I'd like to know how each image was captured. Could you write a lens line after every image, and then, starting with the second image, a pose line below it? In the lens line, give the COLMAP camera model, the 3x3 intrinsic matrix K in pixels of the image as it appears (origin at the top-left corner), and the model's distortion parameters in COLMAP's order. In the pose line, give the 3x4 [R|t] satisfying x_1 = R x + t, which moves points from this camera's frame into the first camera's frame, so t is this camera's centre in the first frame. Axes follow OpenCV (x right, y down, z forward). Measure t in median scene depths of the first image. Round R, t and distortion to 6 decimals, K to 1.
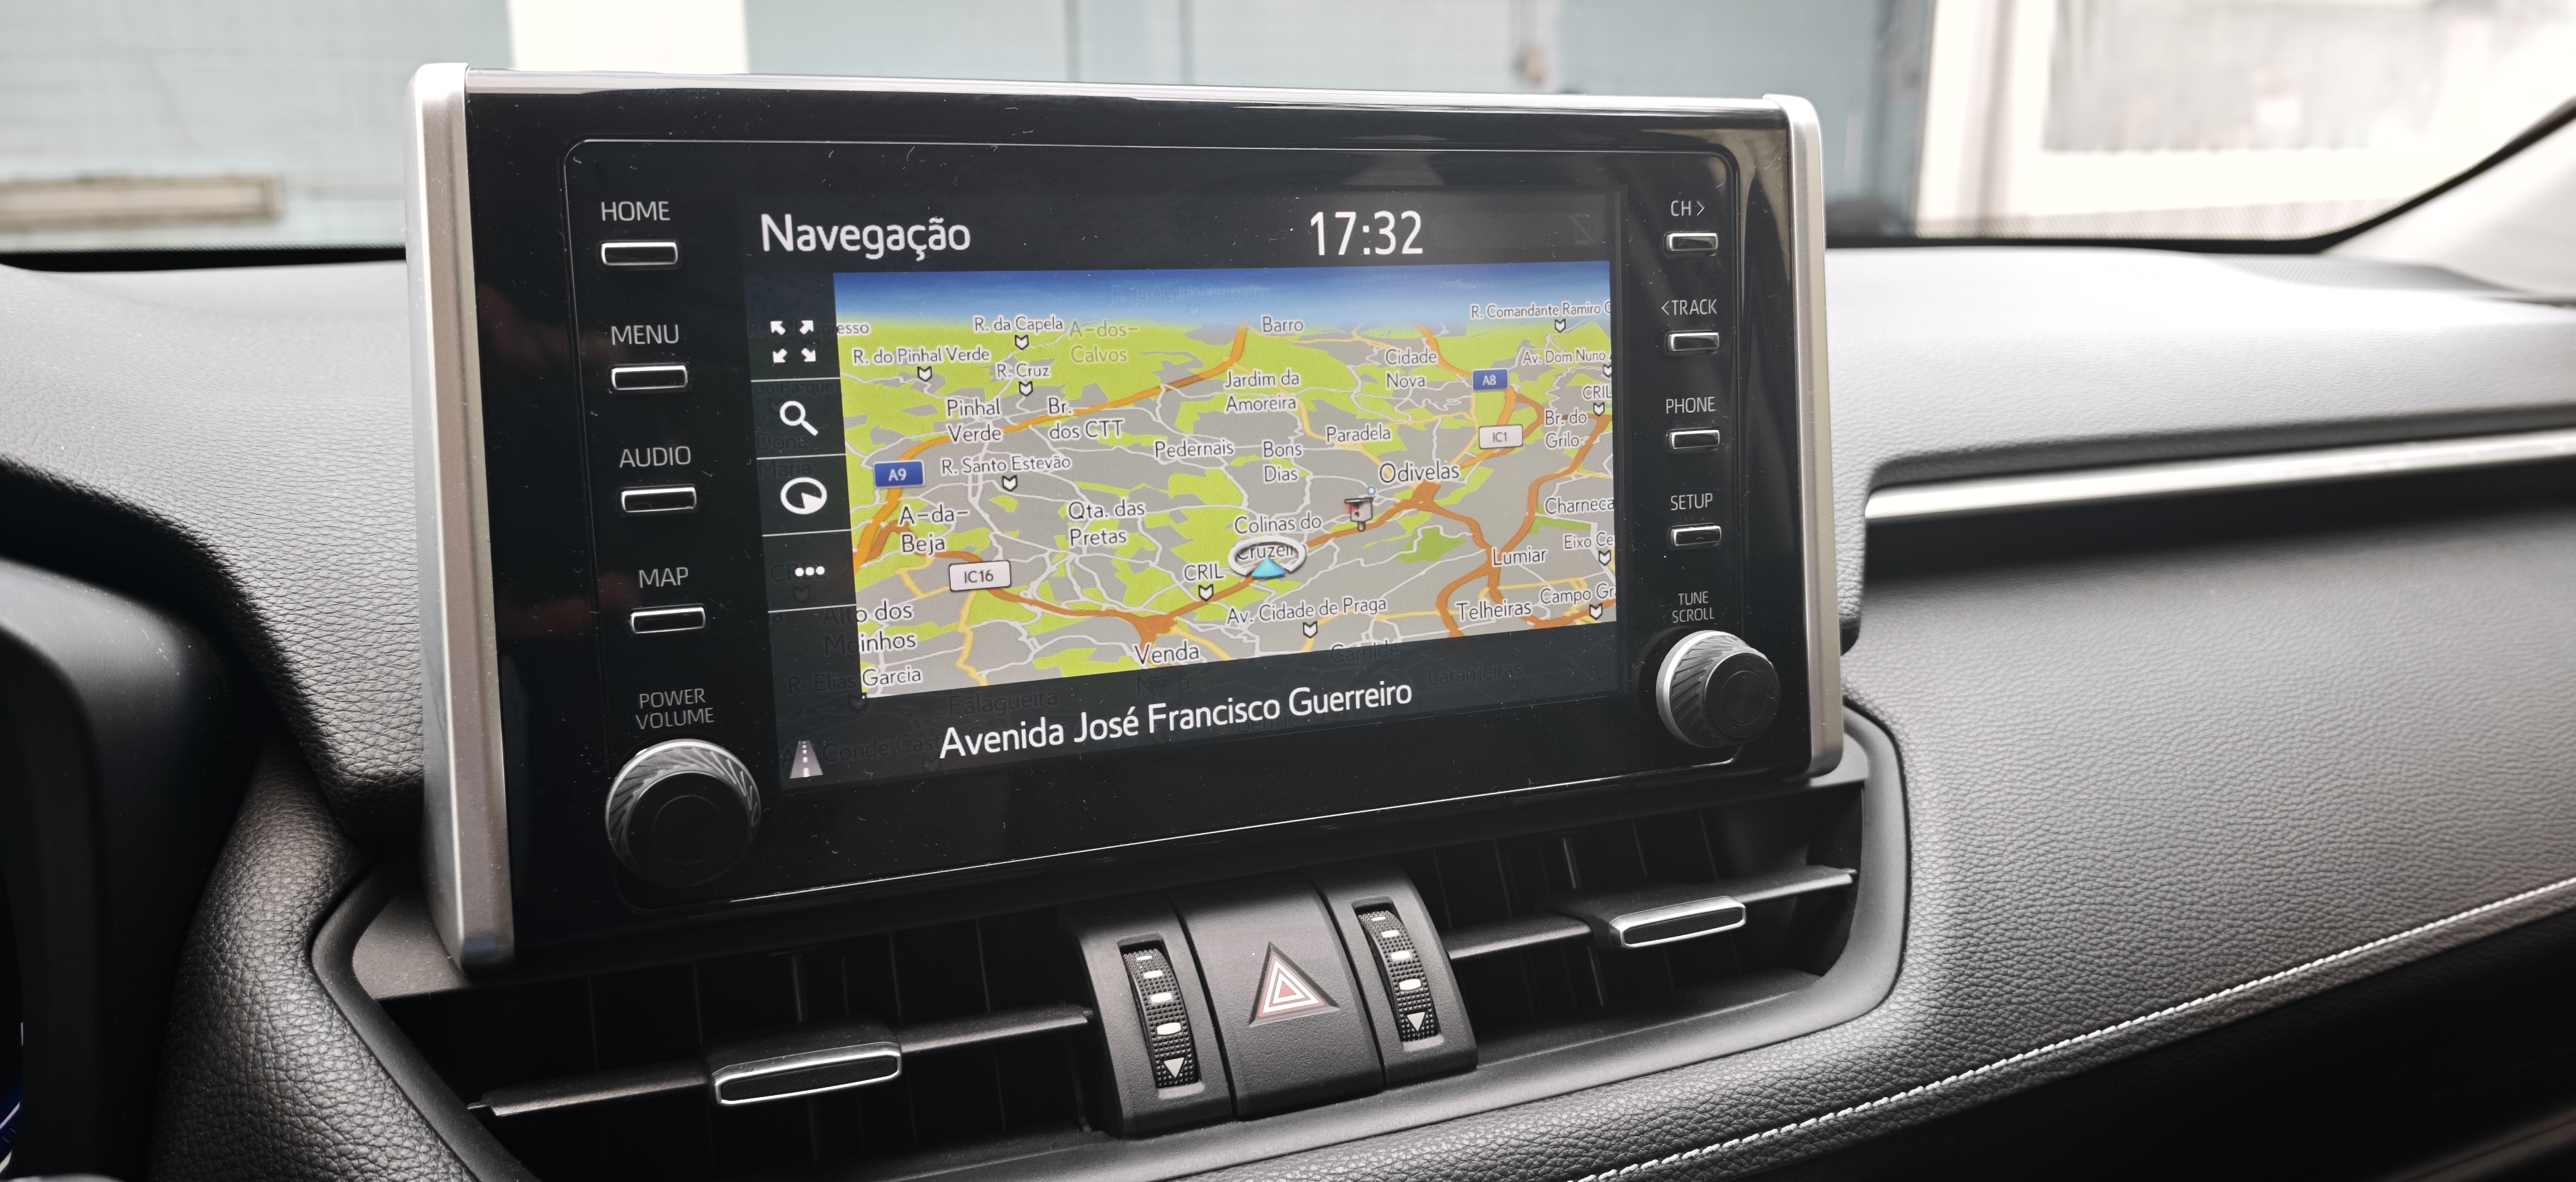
lens RADIAL K [[1728.7, 0, 1313.7], [0, 1728.7, 571.5], [0, 0, 1]] dist [0.012894, -0.038330]
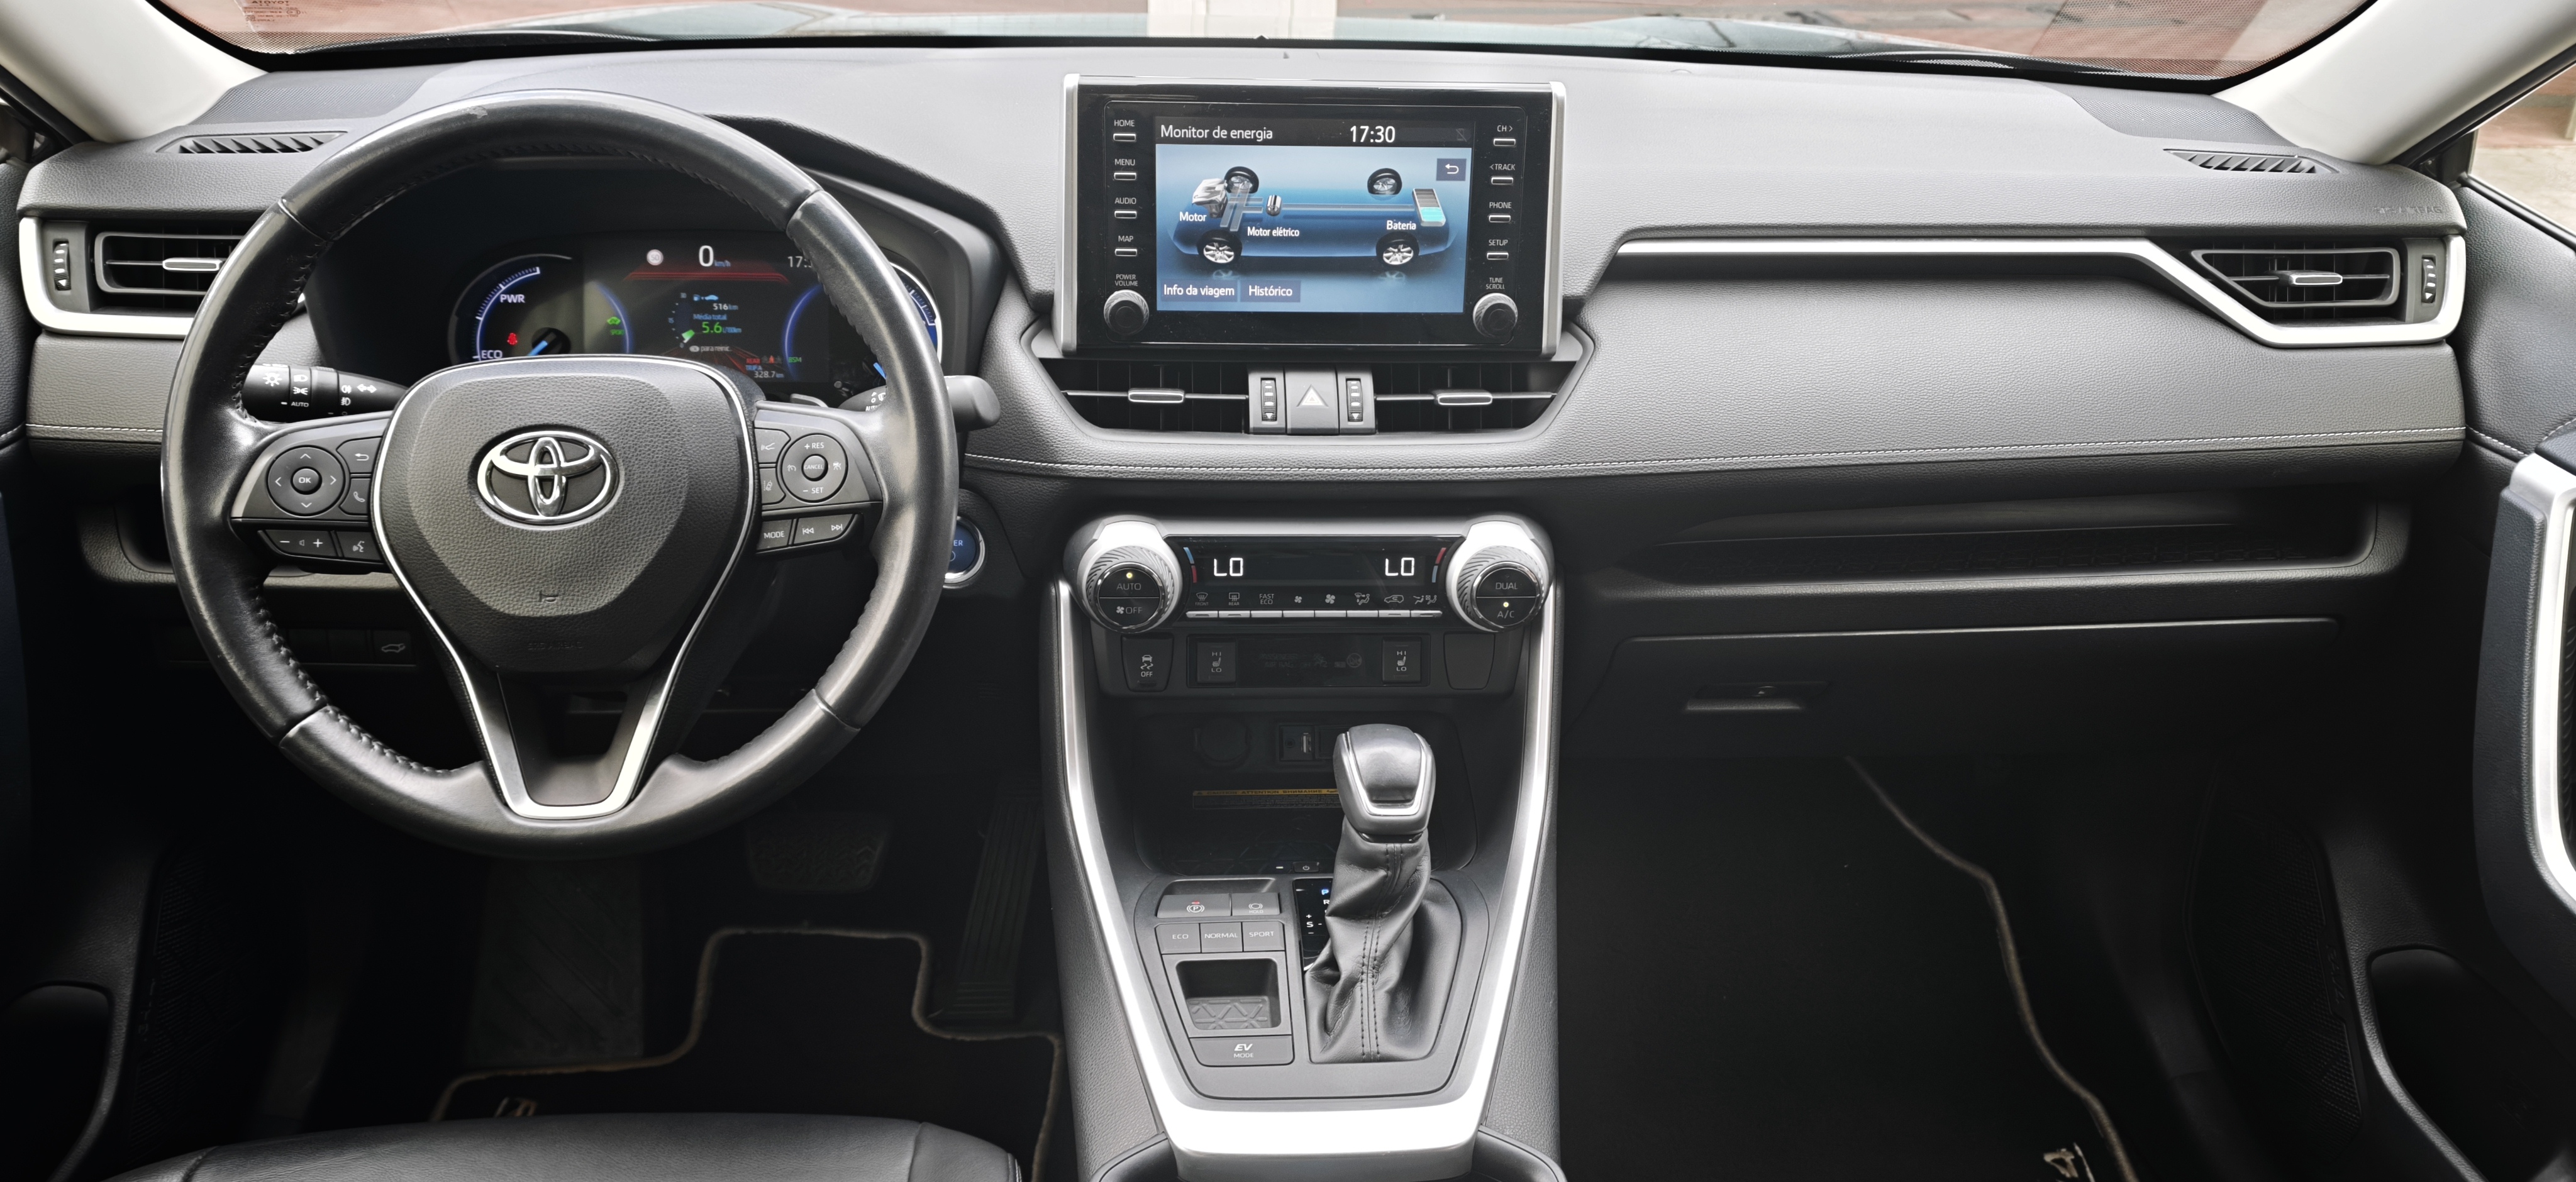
lens RADIAL K [[1801.8, 0, 1300.3], [0, 1801.8, 593.6], [0, 0, 1]] dist [0.018483, -0.030581]
pose [[0.944820, 0.160934, -0.285335, 0.875082], [-0.092295, 0.966497, 0.239509, -0.168196], [0.314320, -0.199958, 0.928019, -1.884405]]
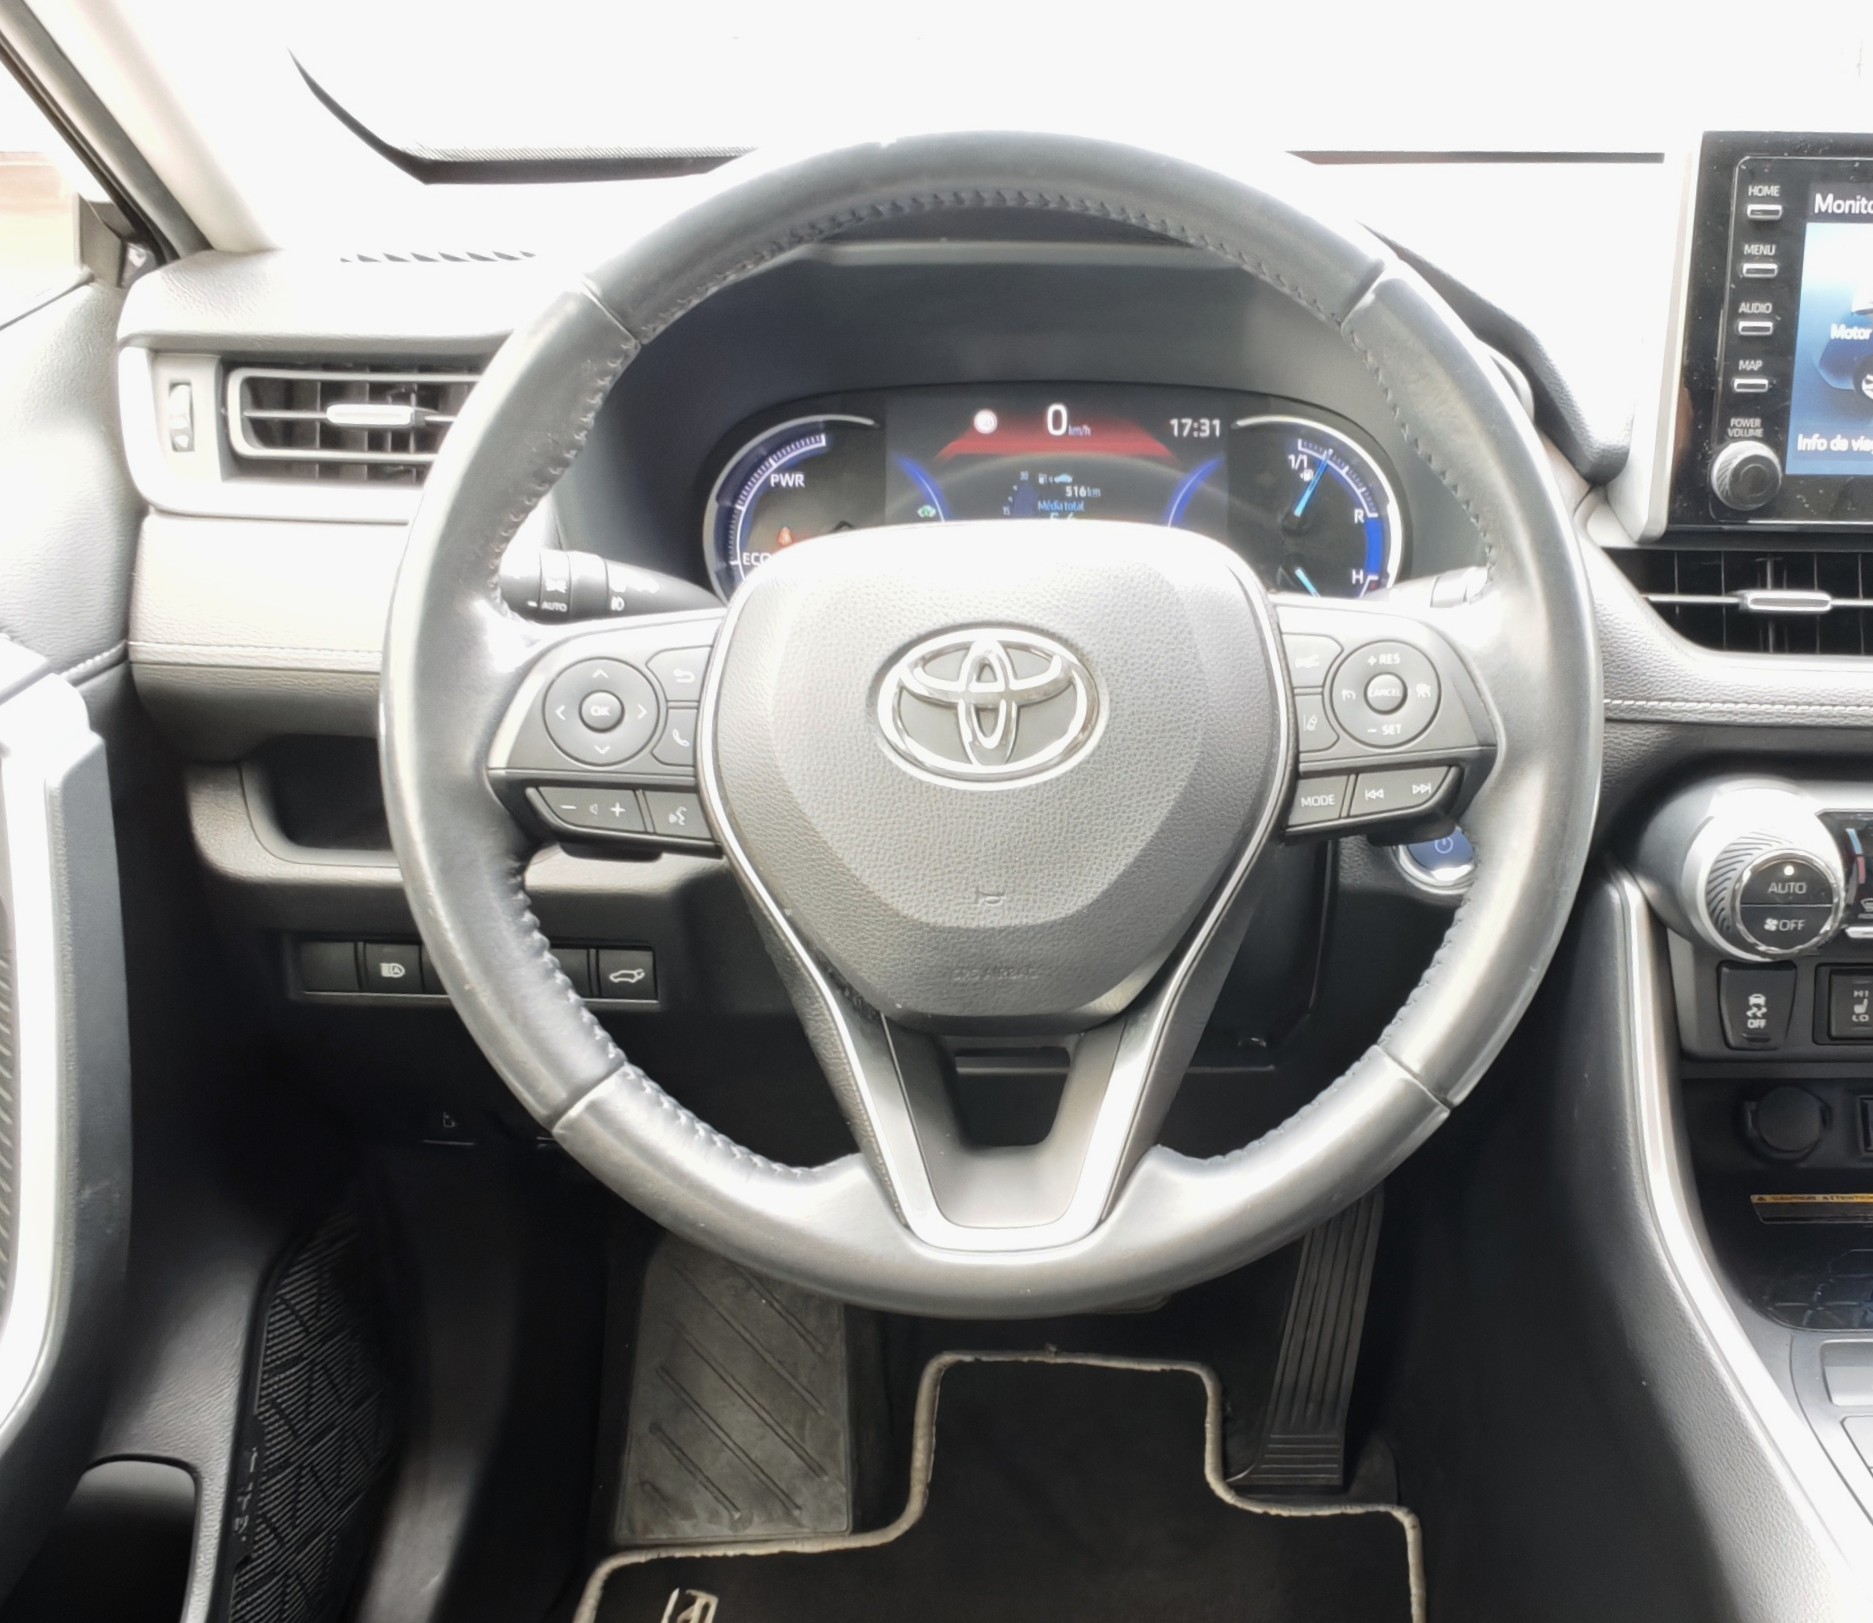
lens RADIAL K [[1999.7, 0, 1251.3], [0, 1999.7, 803.9], [0, 0, 1]] dist [-0.010574, 0.000000]
pose [[0.932053, 0.146080, -0.331570, -0.044588], [-0.086560, 0.978399, 0.187731, 0.109133], [0.351832, -0.146274, 0.924564, -1.398912]]
